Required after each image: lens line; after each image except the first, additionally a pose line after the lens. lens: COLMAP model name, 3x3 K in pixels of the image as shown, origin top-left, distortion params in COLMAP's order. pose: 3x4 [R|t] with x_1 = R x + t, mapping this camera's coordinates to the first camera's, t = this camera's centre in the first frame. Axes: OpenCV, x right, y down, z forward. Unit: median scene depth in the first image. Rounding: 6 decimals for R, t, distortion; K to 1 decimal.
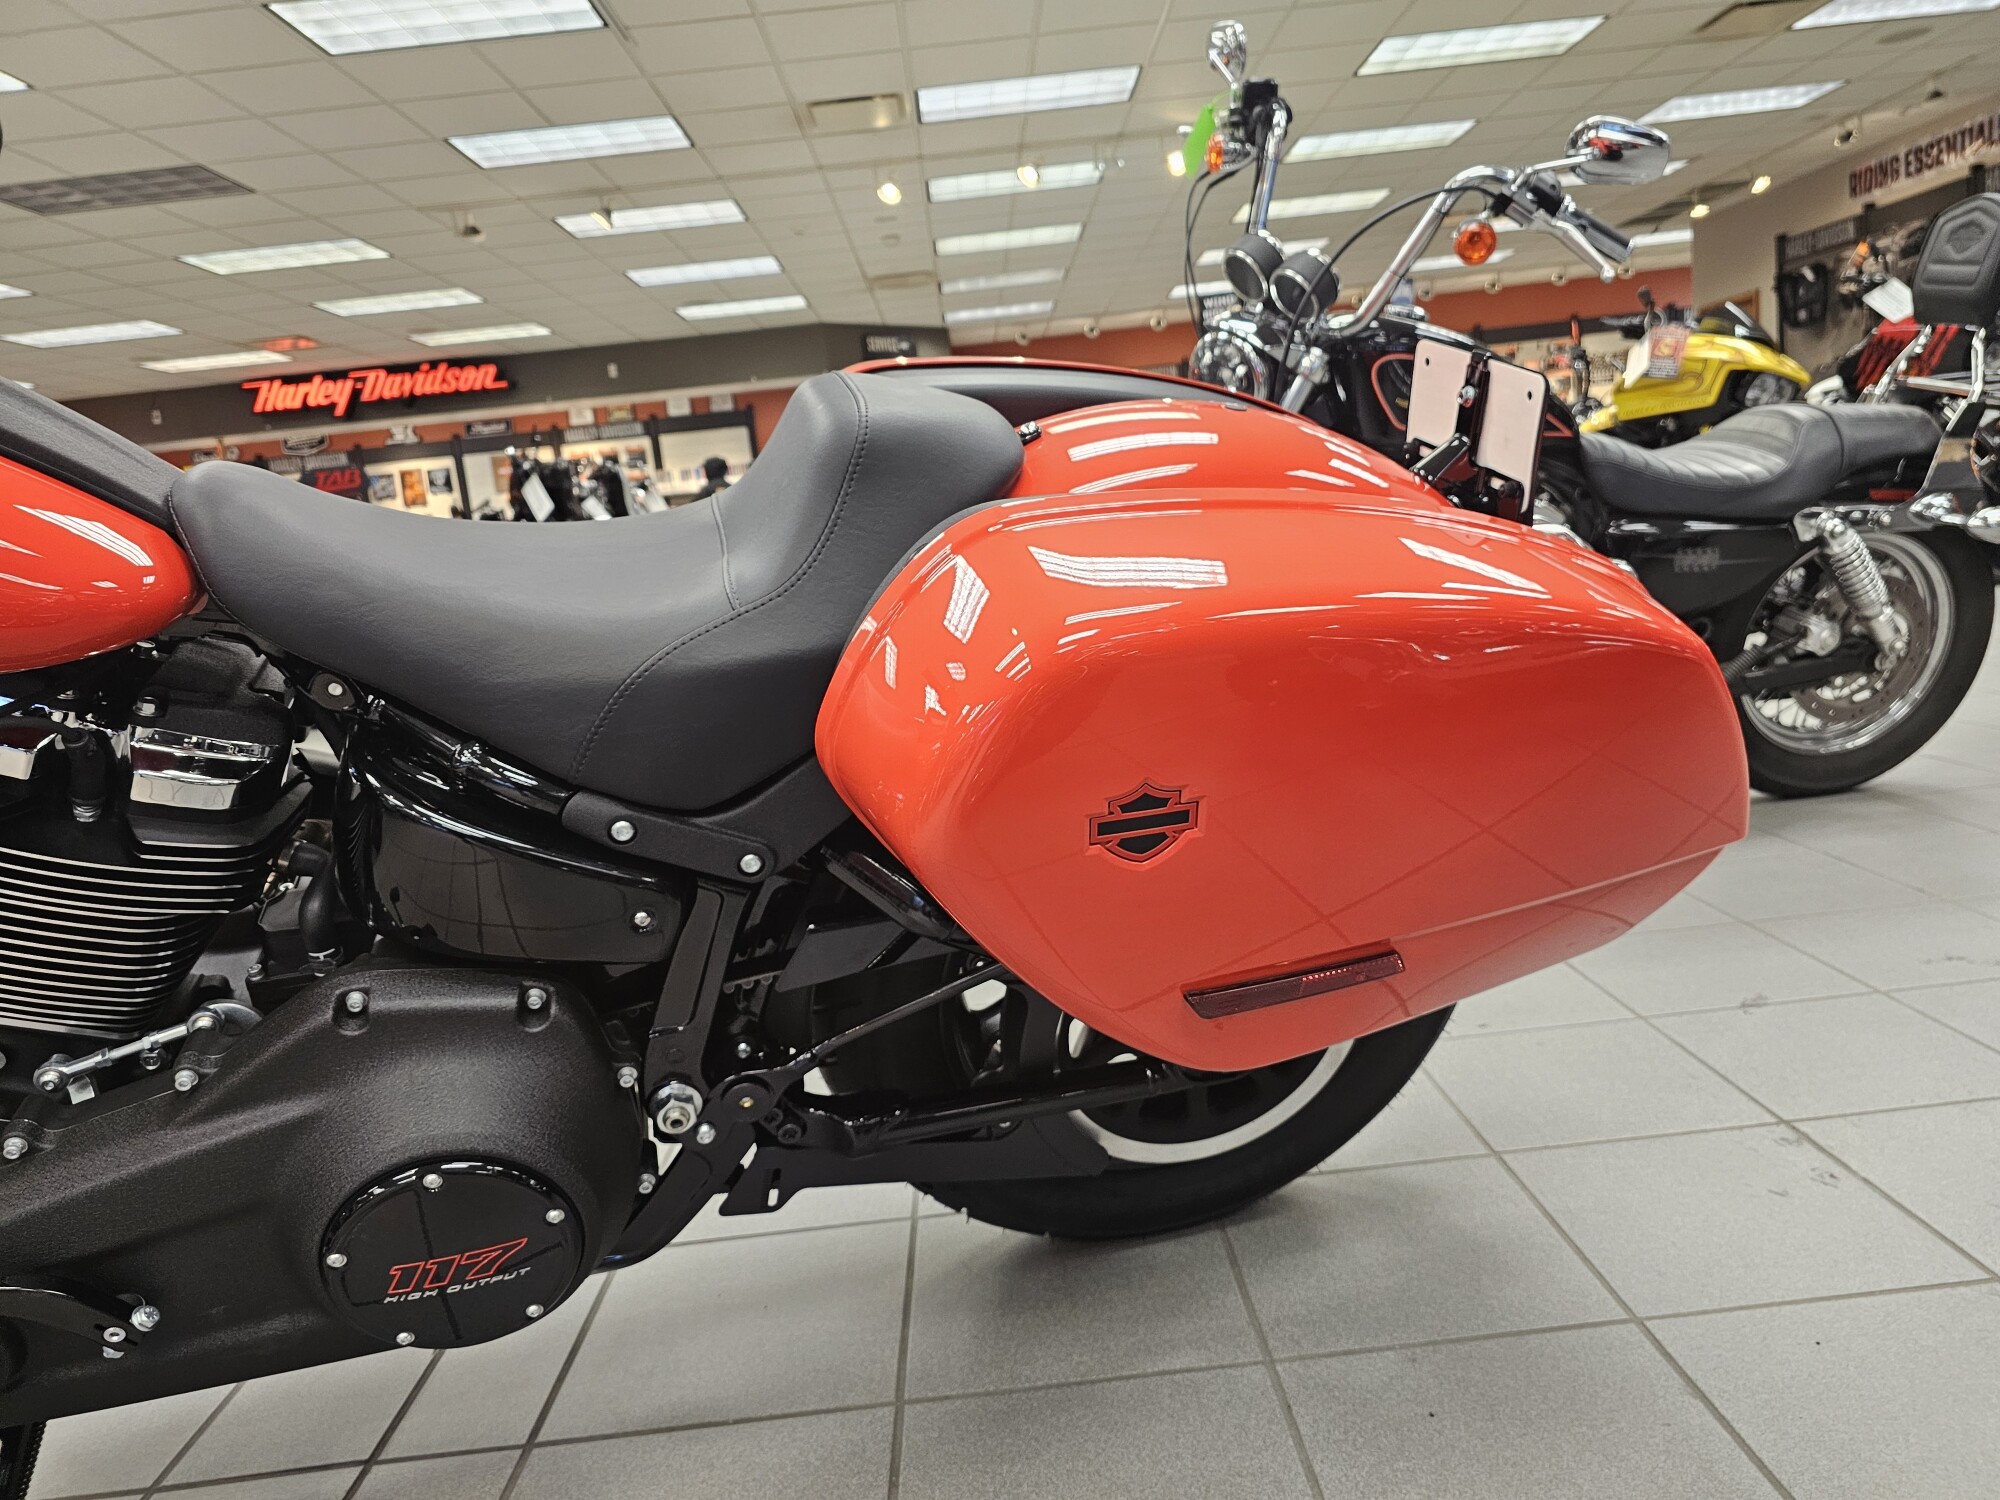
lens RADIAL K [[1339.3, 0, 999.0], [0, 1339.3, 732.0], [0, 0, 1]] dist [0.047680, -0.038794]
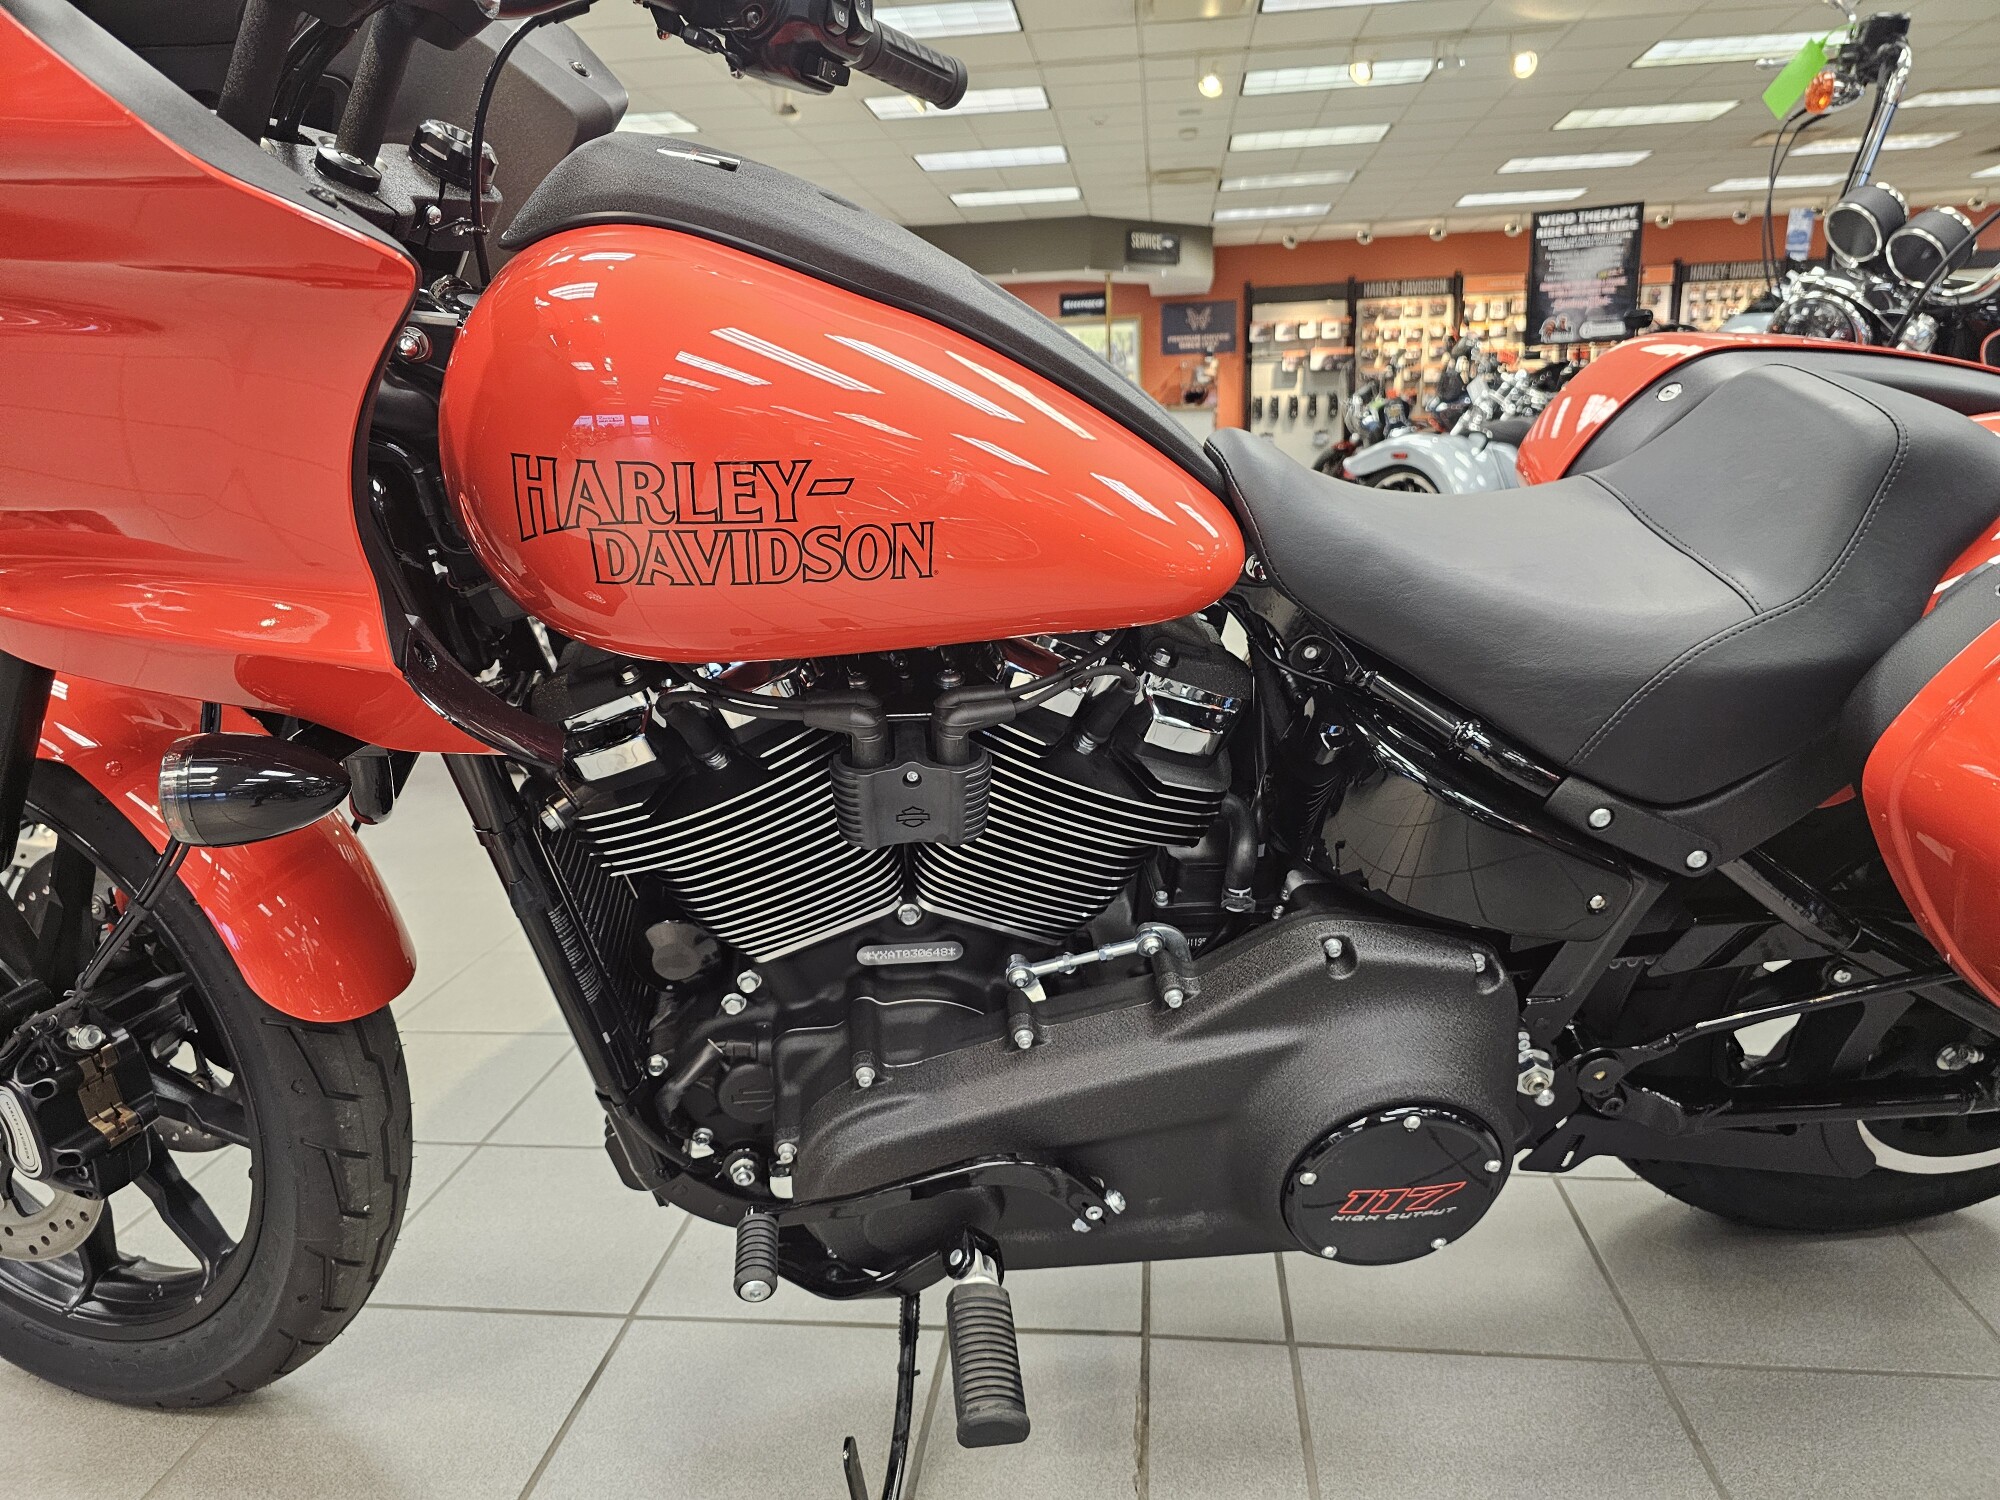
lens RADIAL K [[1341.5, 0, 1000.0], [0, 1341.5, 750.0], [0, 0, 1]] dist [0.035188, -0.027667]
pose [[0.988010, 0.100212, -0.117446, -0.243993], [-0.089879, 0.991859, 0.090203, -0.011881], [0.125529, -0.078565, 0.988974, -0.032440]]
